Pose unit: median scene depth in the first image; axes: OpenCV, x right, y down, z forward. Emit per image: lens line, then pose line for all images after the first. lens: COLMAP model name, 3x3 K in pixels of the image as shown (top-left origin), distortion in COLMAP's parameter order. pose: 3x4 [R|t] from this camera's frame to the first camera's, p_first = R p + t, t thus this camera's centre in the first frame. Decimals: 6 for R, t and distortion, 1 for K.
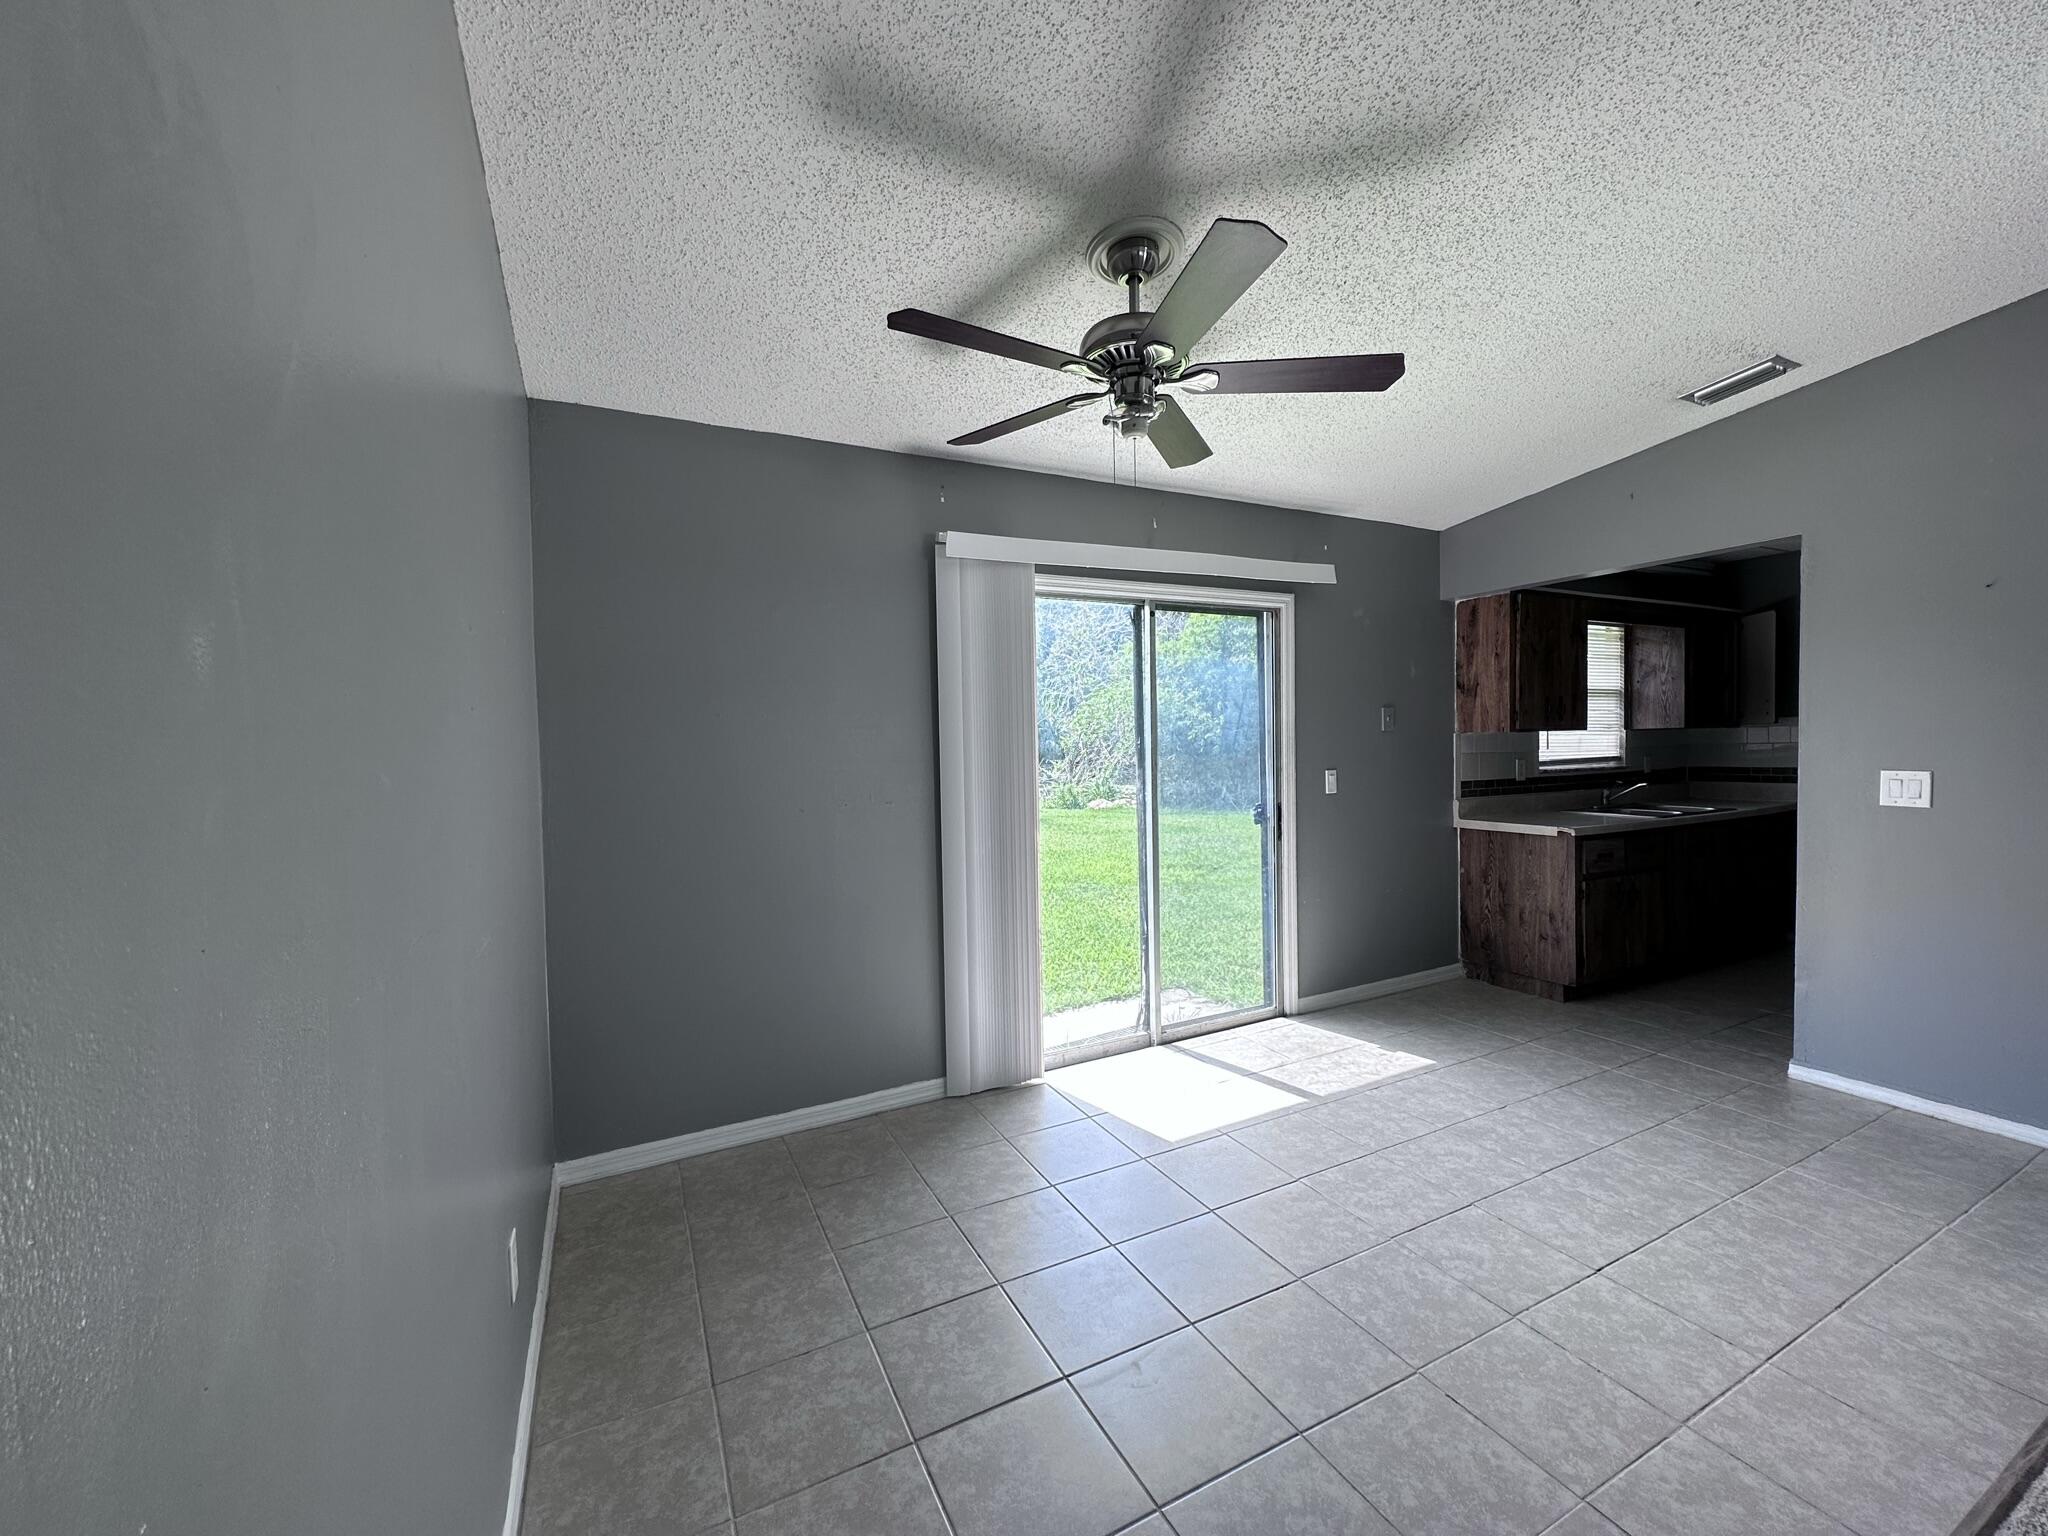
lens RADIAL K [[816.4, 0, 1022.1], [0, 816.4, 767.2], [0, 0, 1]] dist [-0.001420, 0.000447]
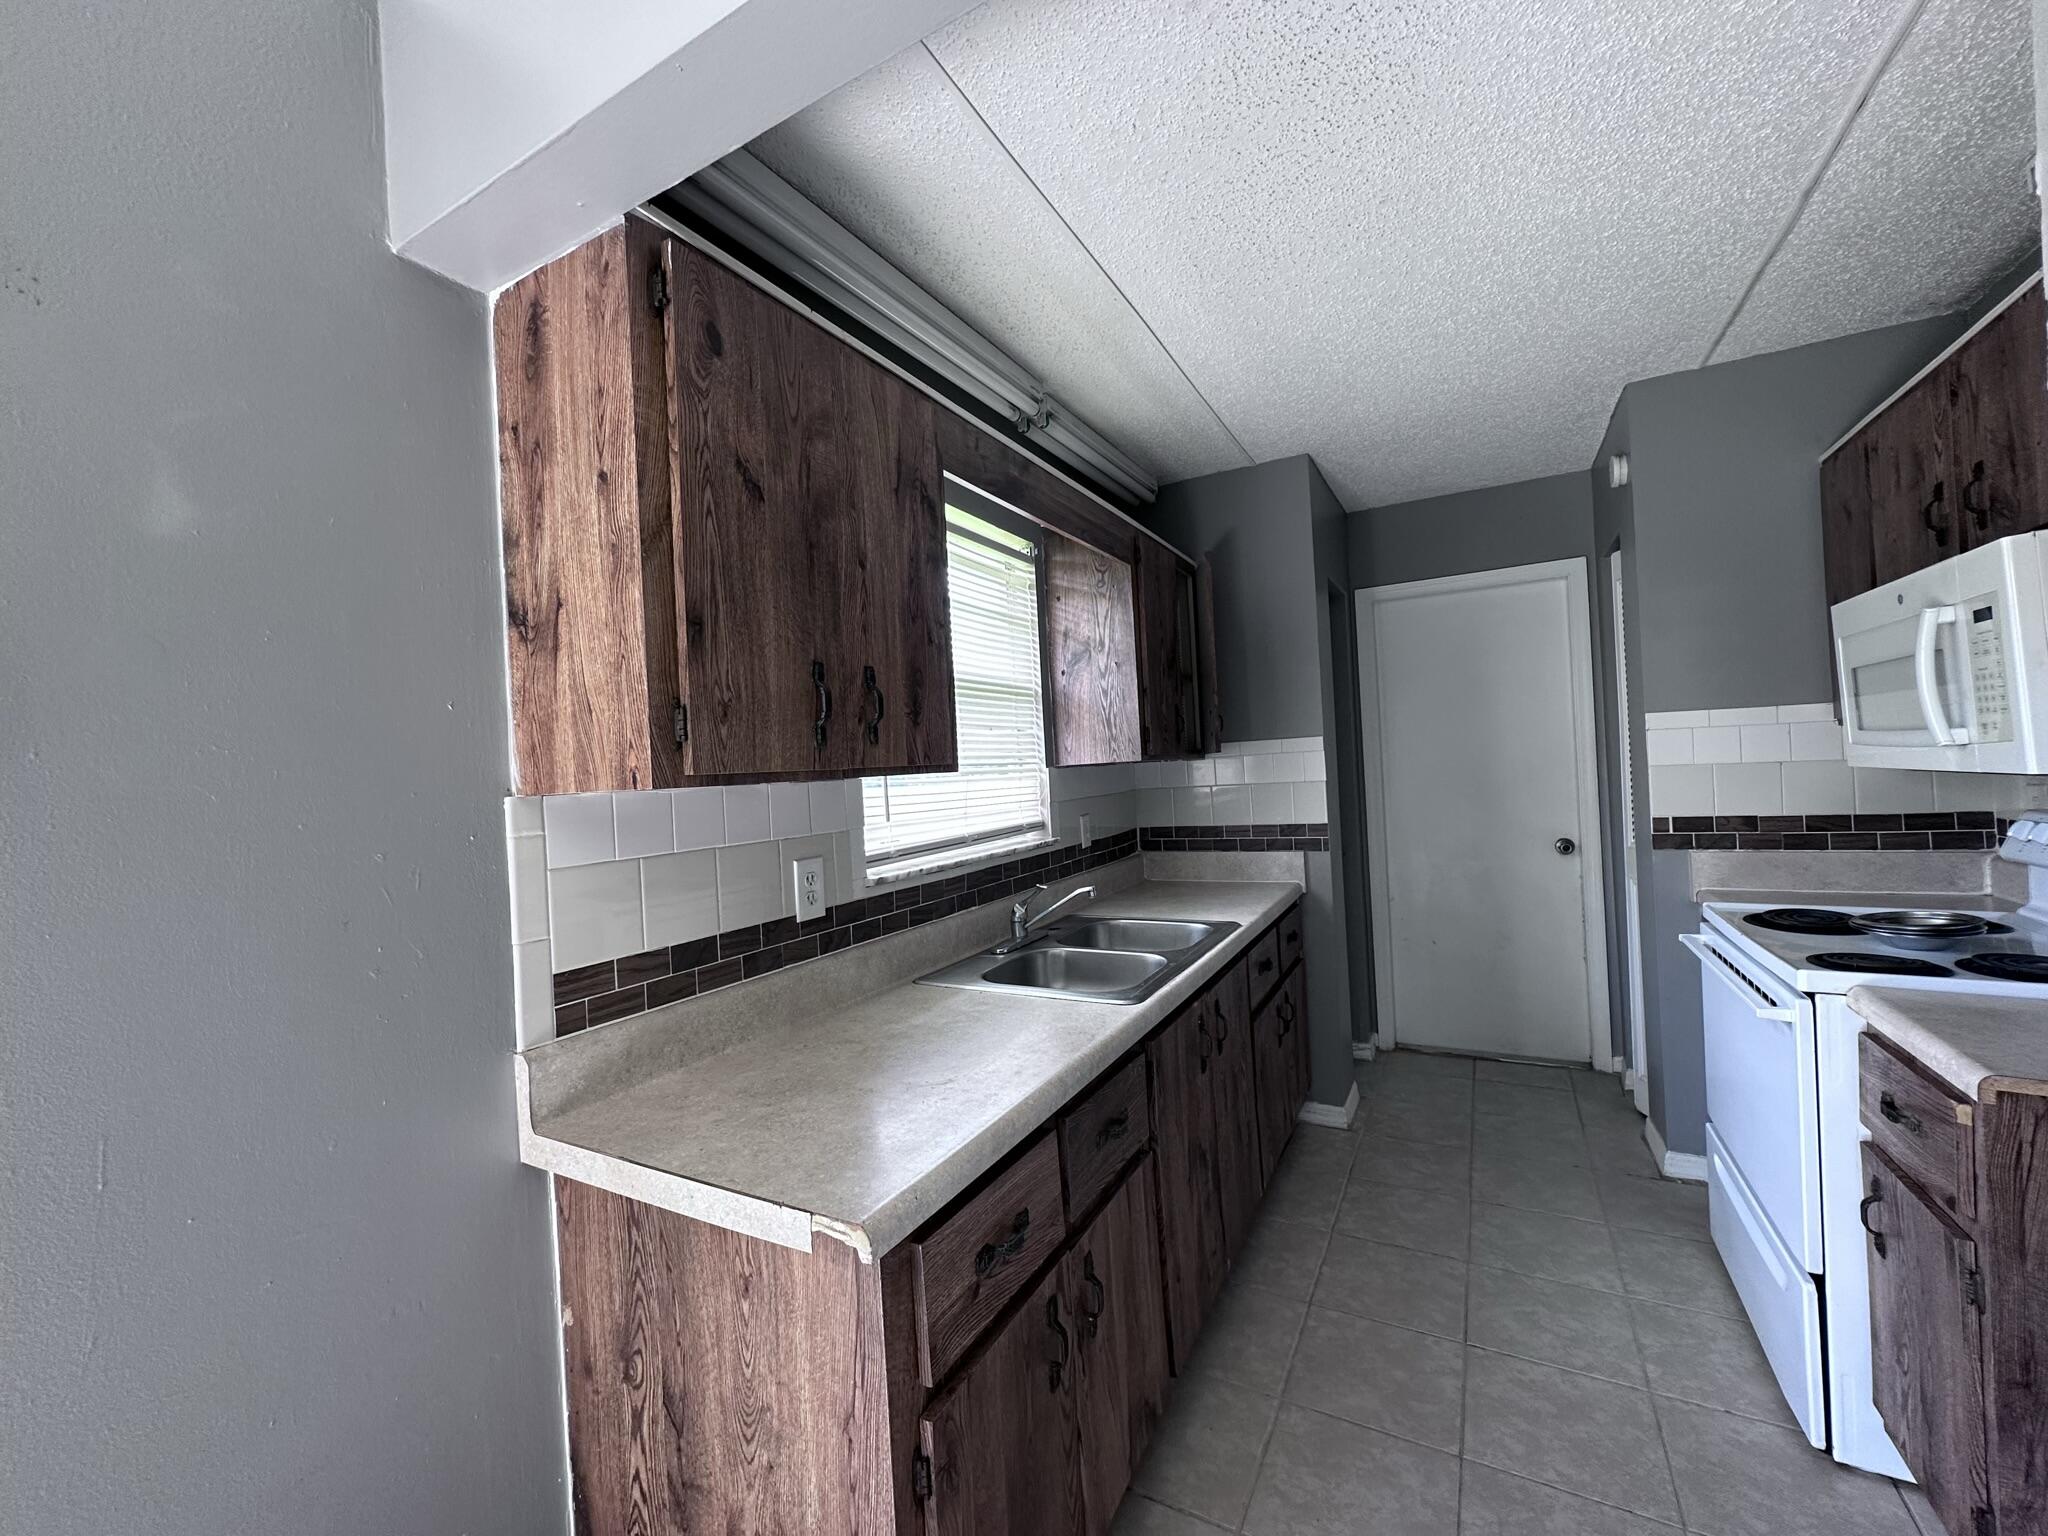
lens RADIAL K [[816.4, 0, 1022.1], [0, 816.4, 767.2], [0, 0, 1]] dist [-0.001420, 0.000447]
pose [[0.828081, -0.022985, 0.560137, 0.533381], [0.053349, 0.997856, -0.037922, -0.033445], [-0.558064, 0.061285, 0.827532, 0.711231]]
